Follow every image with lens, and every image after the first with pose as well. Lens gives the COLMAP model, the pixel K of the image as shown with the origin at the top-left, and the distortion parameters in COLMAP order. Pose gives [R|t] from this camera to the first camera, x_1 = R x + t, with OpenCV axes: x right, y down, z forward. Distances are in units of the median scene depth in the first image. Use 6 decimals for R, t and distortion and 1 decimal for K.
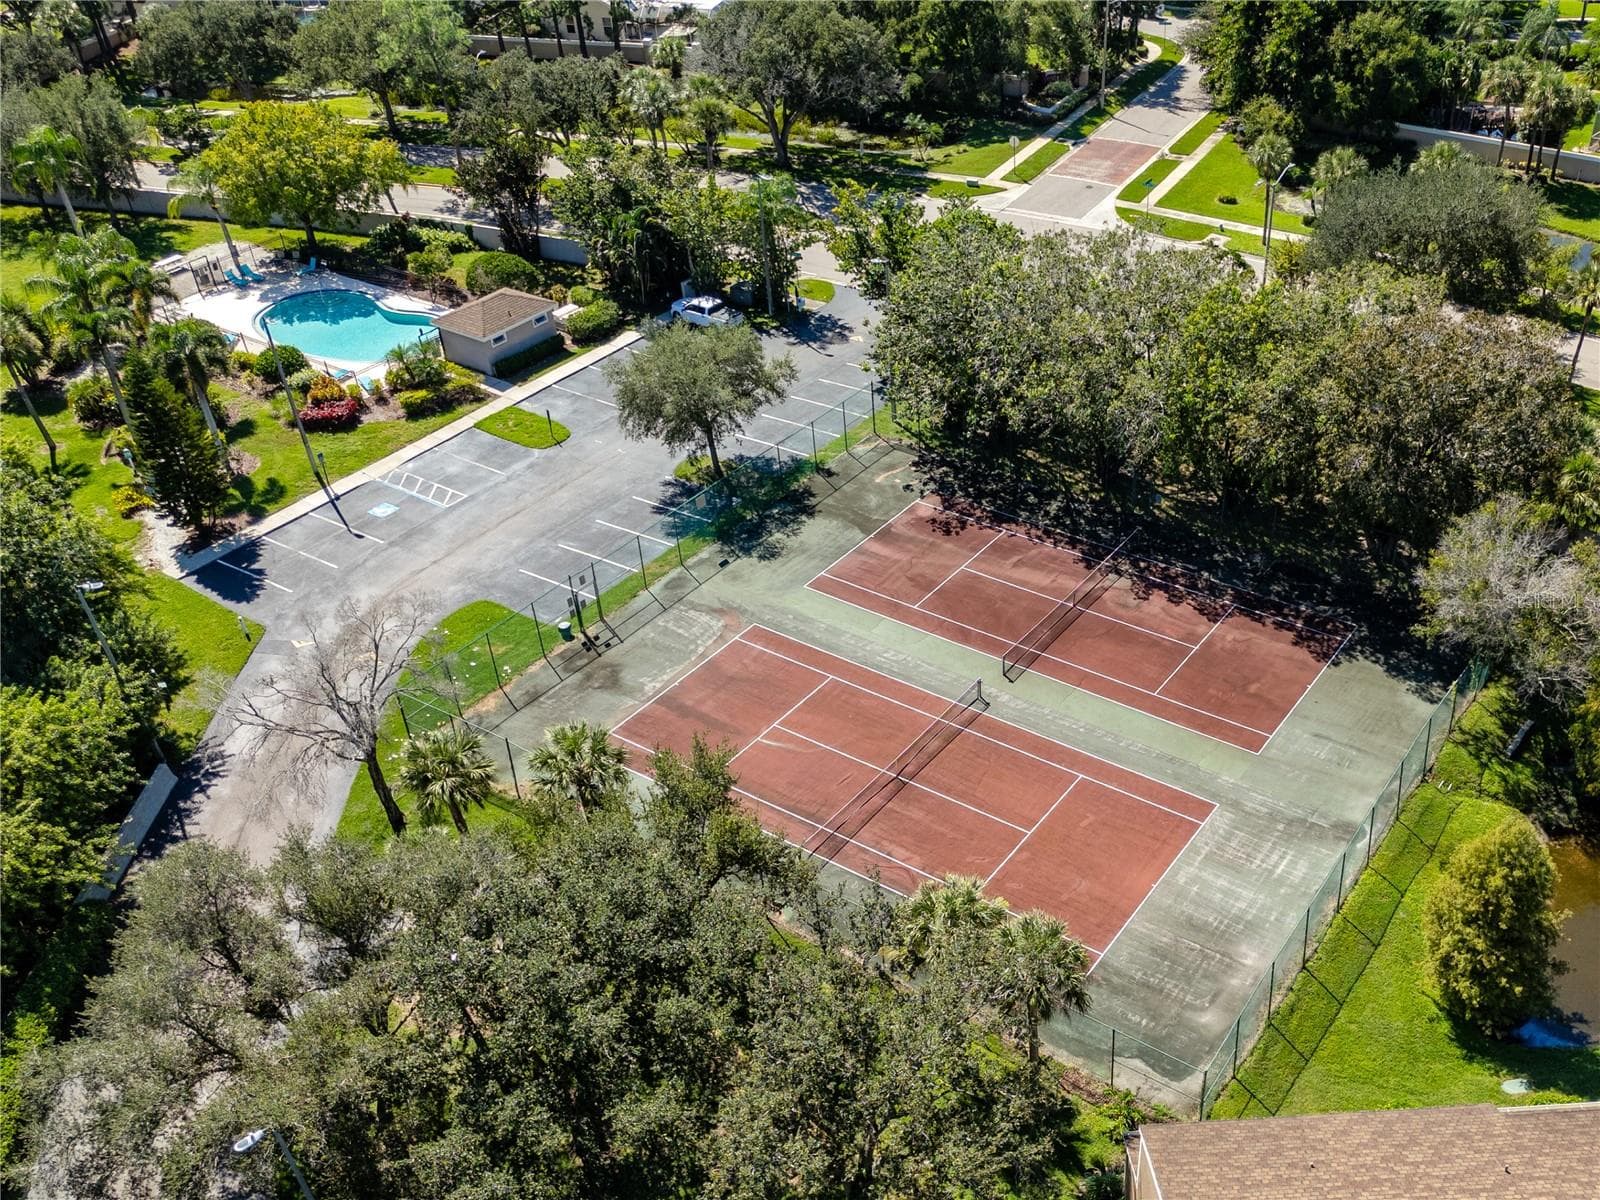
lens RADIAL K [[1190.4, 0, 800.0], [0, 1190.4, 600.0], [0, 0, 1]] dist [0.002039, -0.002179]
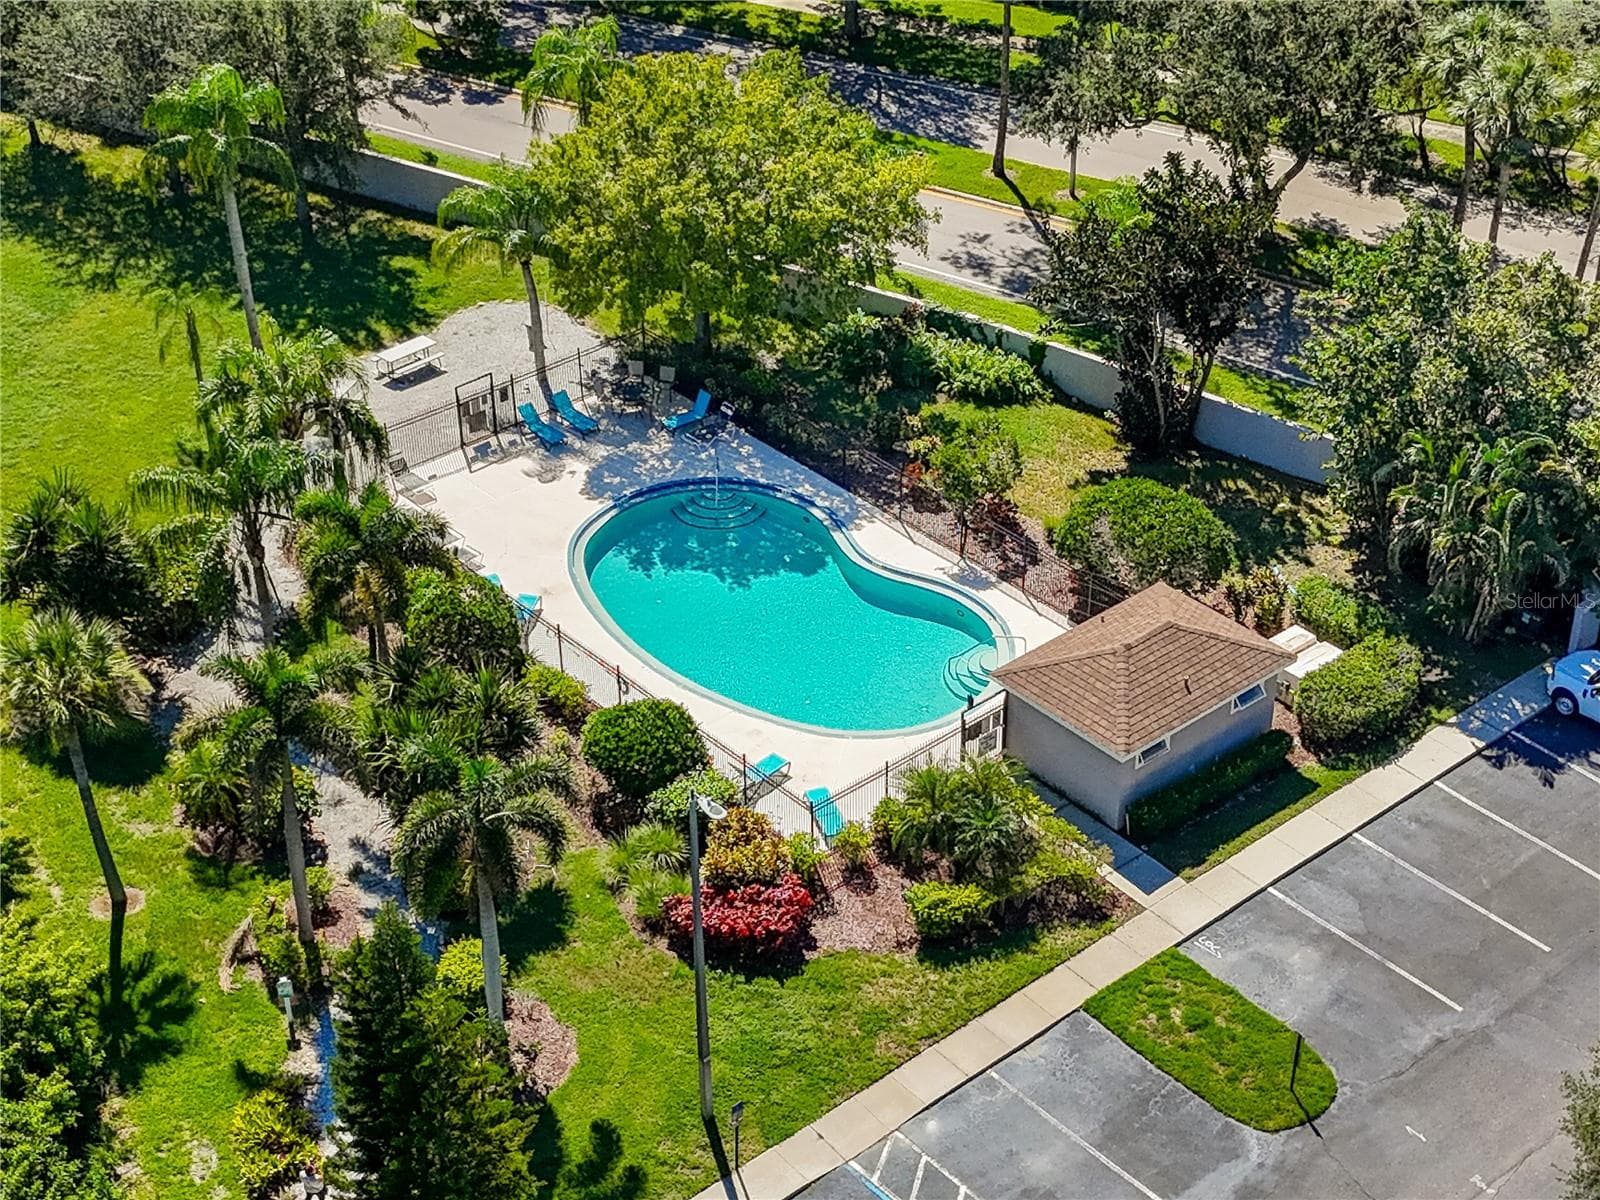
lens RADIAL K [[2402.6, 0, 800.0], [0, 2402.6, 600.0], [0, 0, 1]] dist [0.131198, -0.037936]
pose [[0.955749, 0.163063, -0.244854, -0.155568], [-0.188276, 0.978585, -0.083205, -0.157527], [0.226043, 0.125623, 0.965983, 0.159942]]
